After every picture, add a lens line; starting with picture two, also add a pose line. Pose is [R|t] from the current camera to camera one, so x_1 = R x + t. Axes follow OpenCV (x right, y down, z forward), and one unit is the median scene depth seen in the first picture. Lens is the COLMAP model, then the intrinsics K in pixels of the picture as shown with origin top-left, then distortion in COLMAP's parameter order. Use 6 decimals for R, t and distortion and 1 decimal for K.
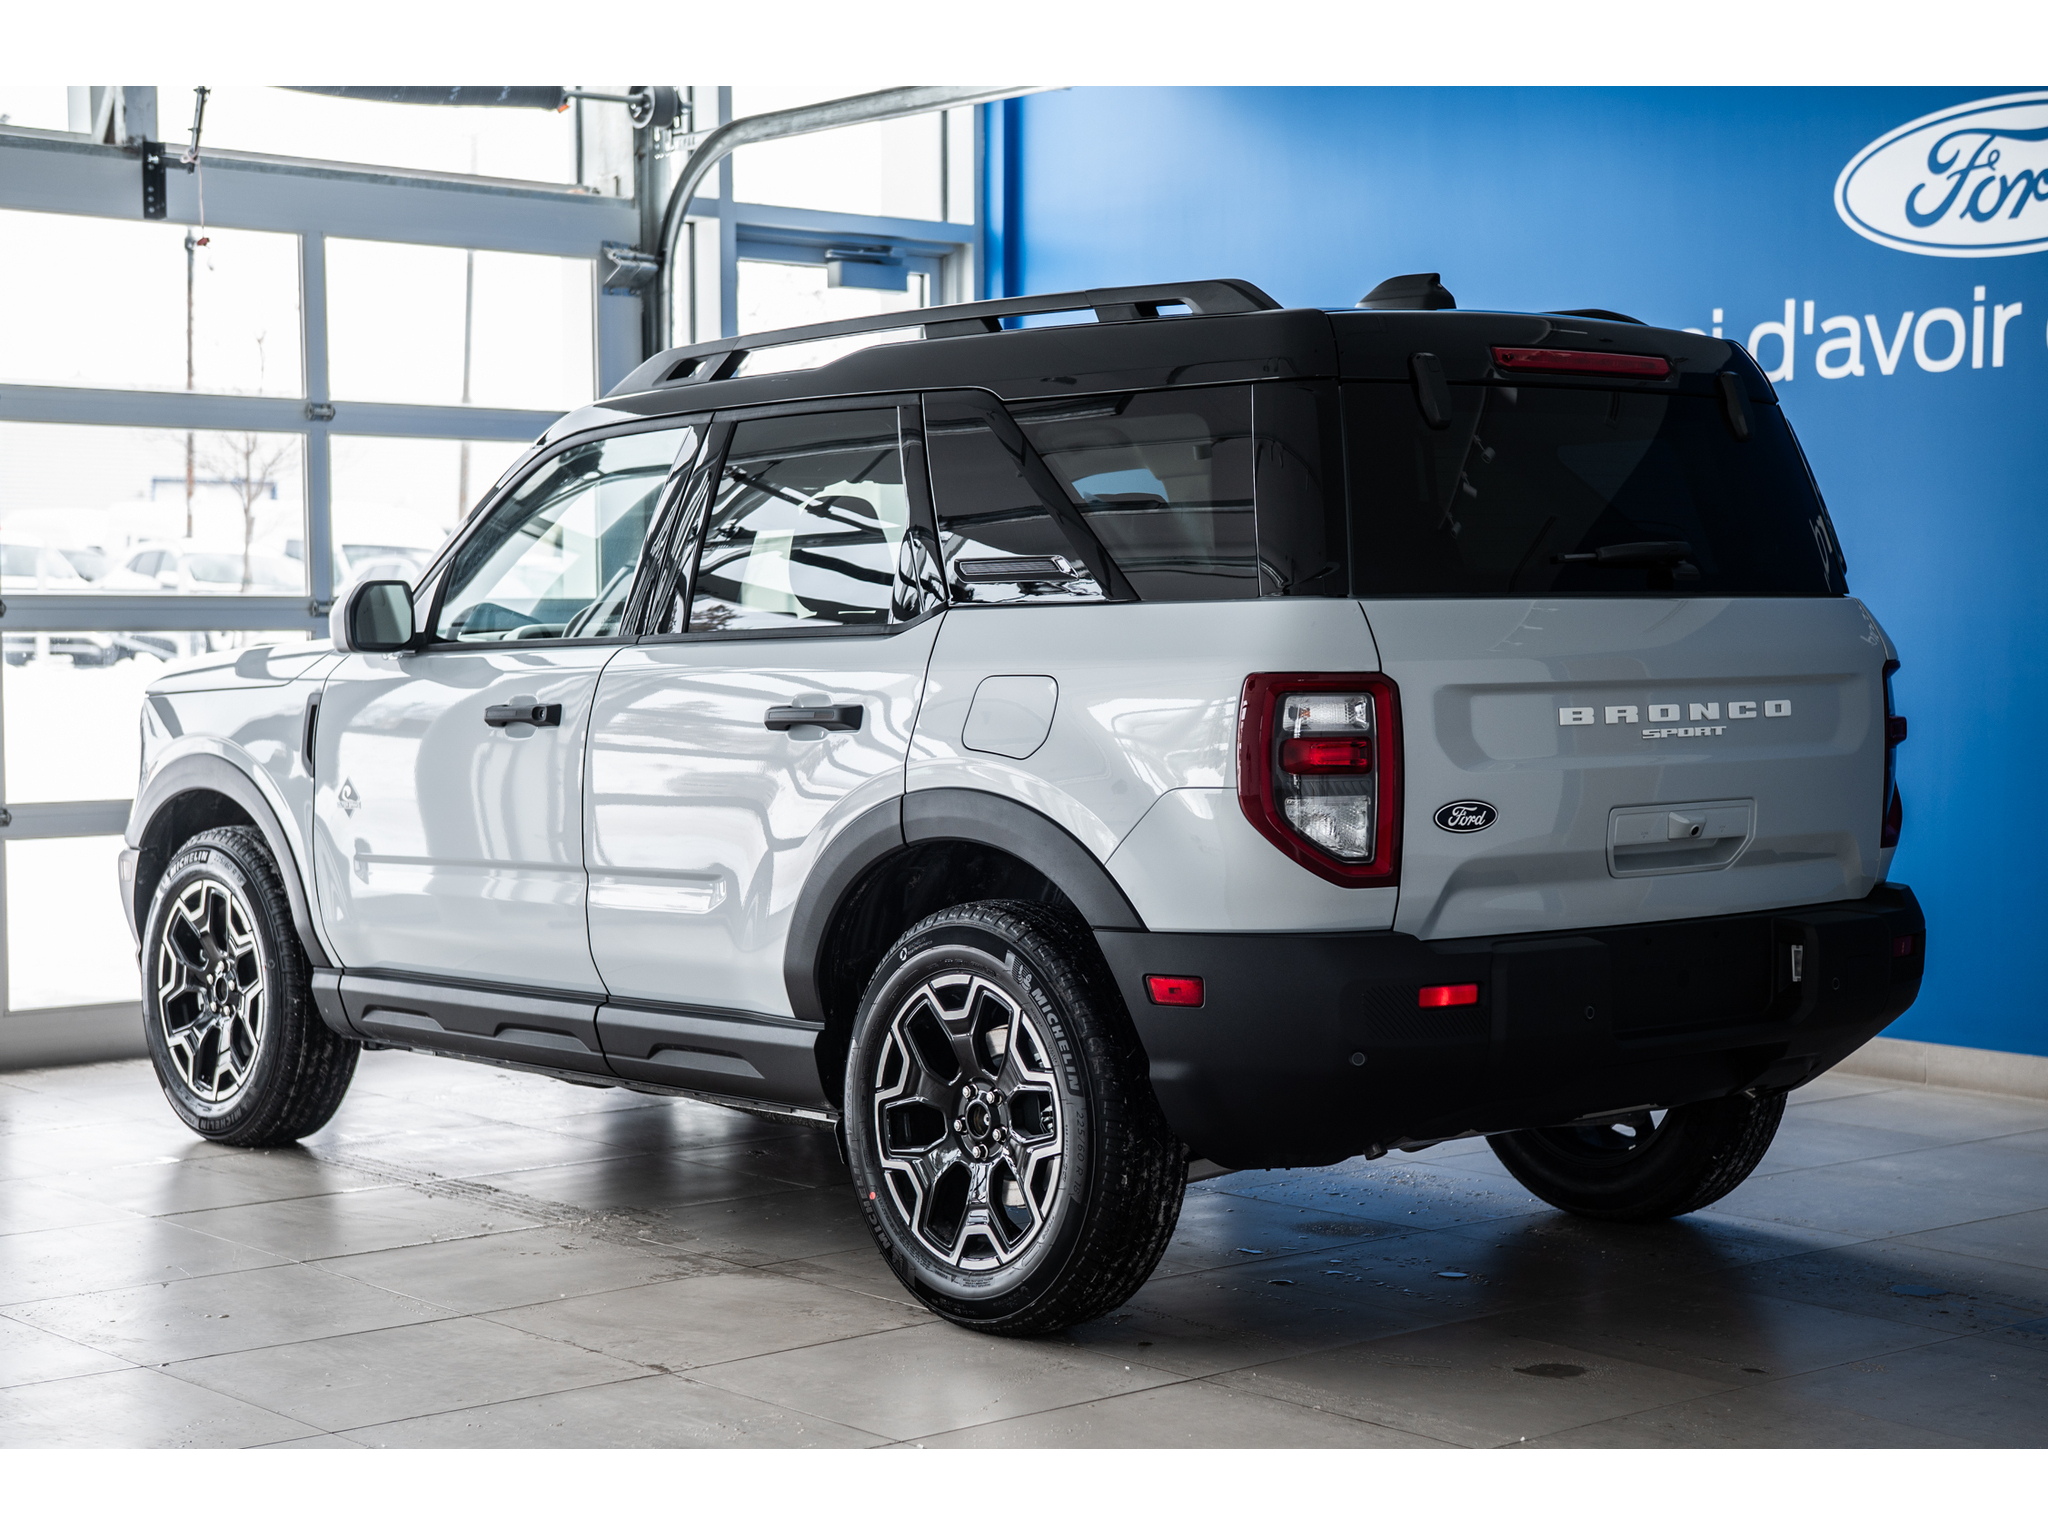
lens RADIAL K [[3445.8, 0, 1150.2], [0, 3445.8, 852.0], [0, 0, 1]] dist [0.261274, 0.000000]
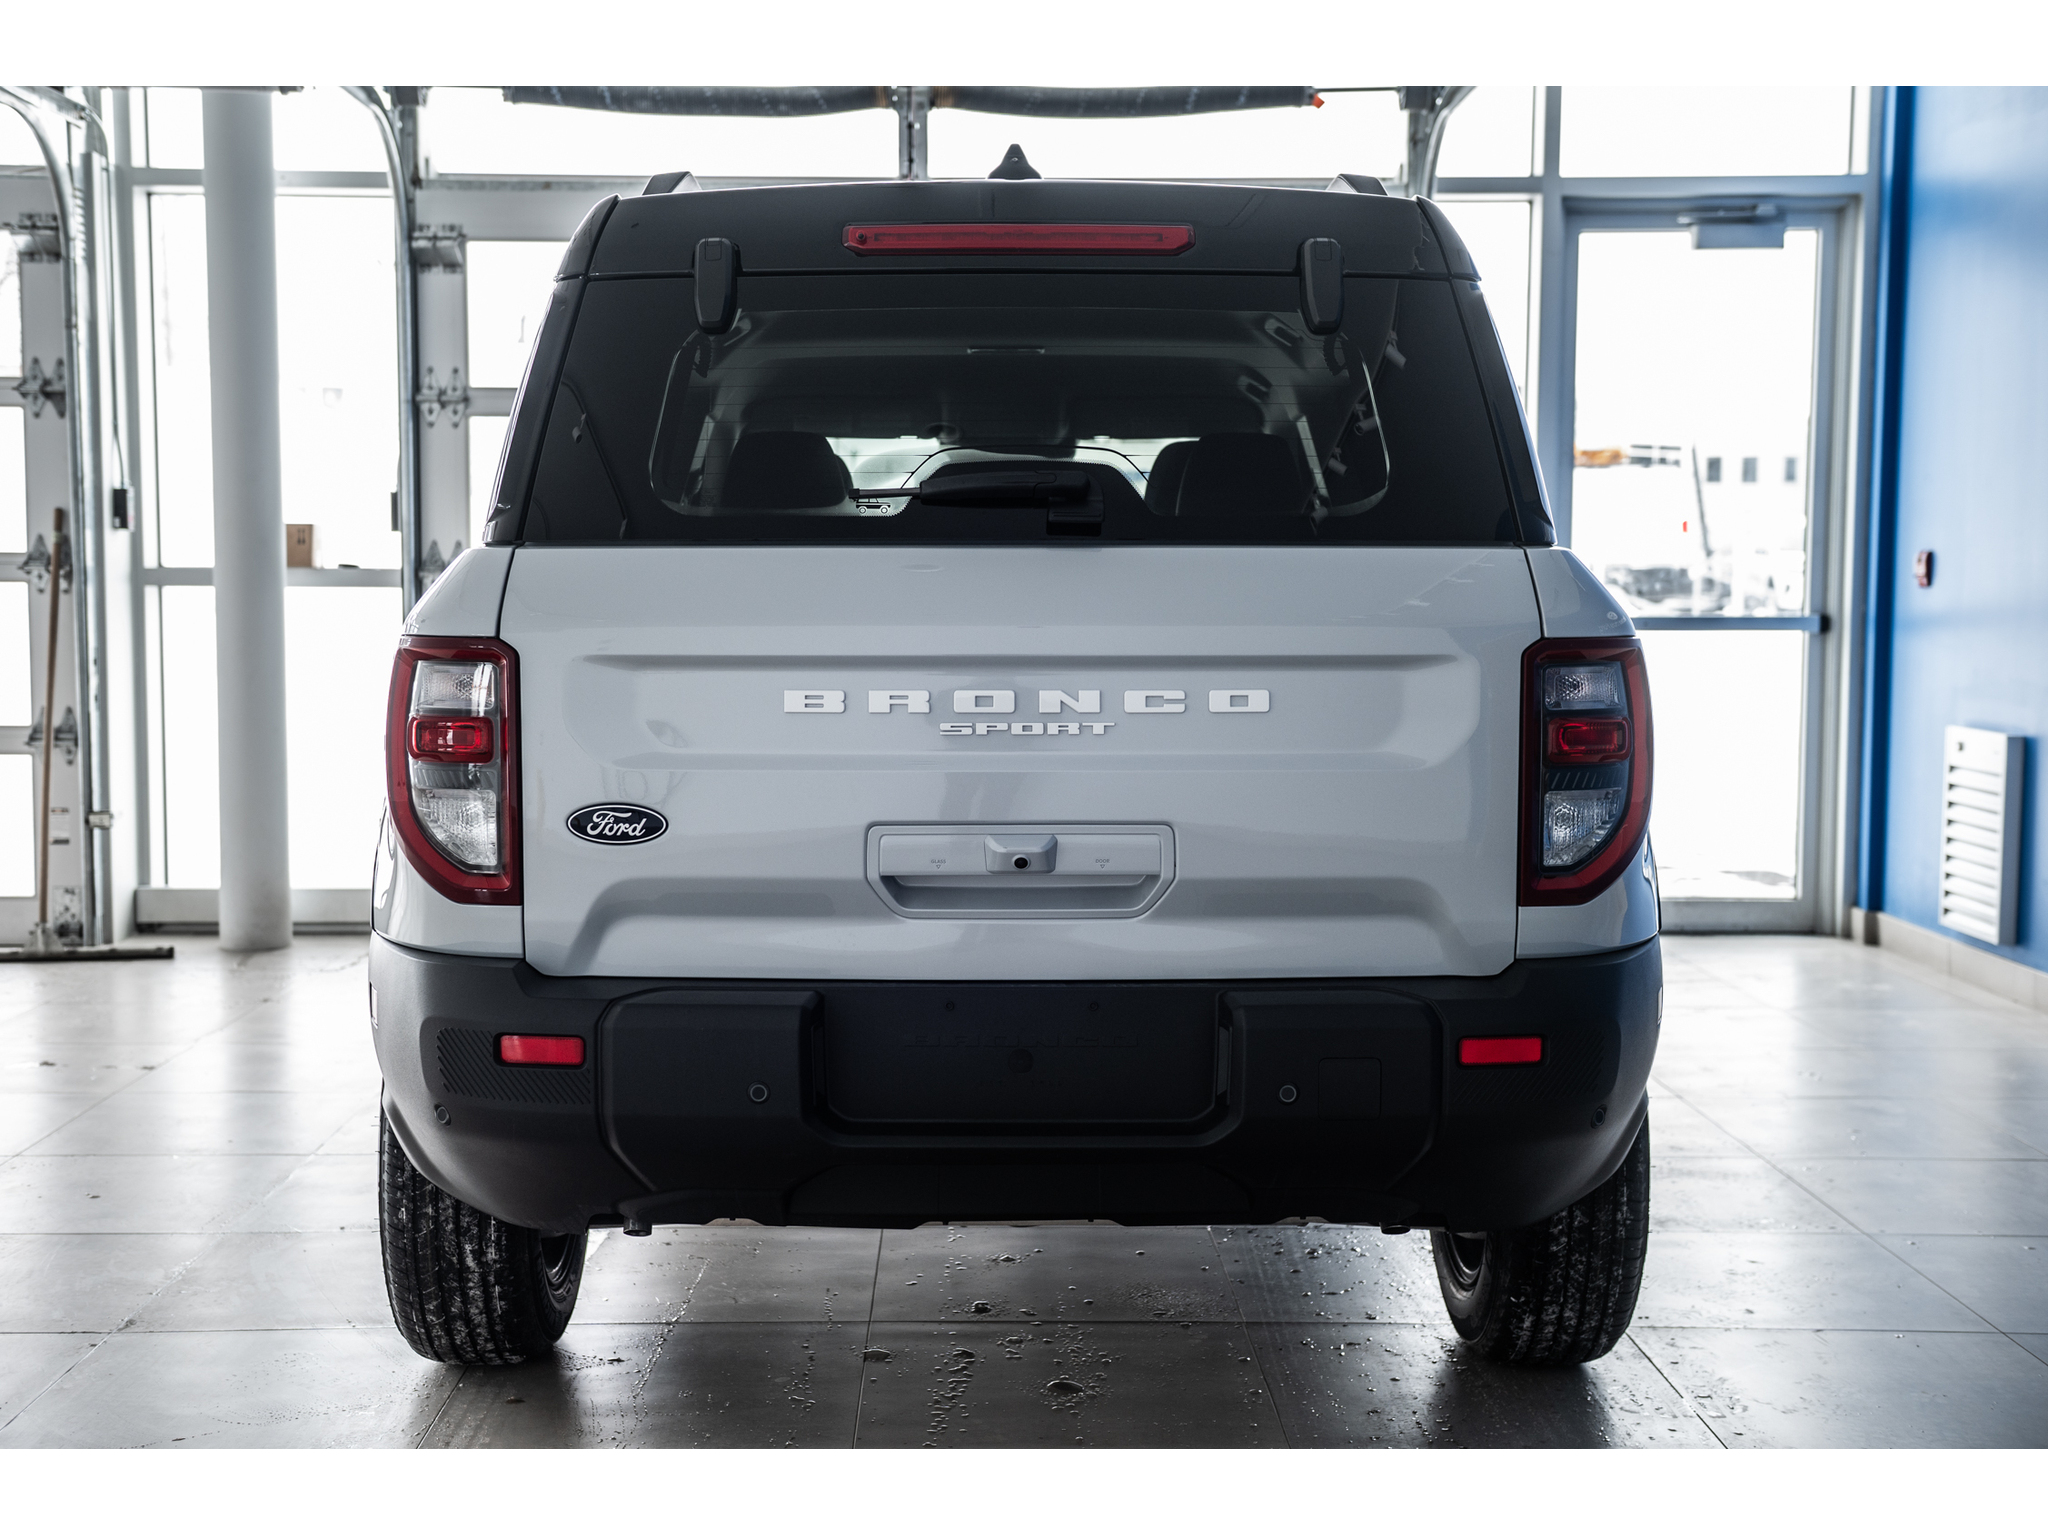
lens RADIAL K [[2712.3, 0, 1023.8], [0, 2712.3, 767.7], [0, 0, 1]] dist [-0.018249, 0.000000]
pose [[0.728482, 0.045017, -0.683584, 0.550333], [-0.048415, 0.998727, 0.014175, -0.034476], [0.683352, 0.022770, 0.729734, 0.583135]]
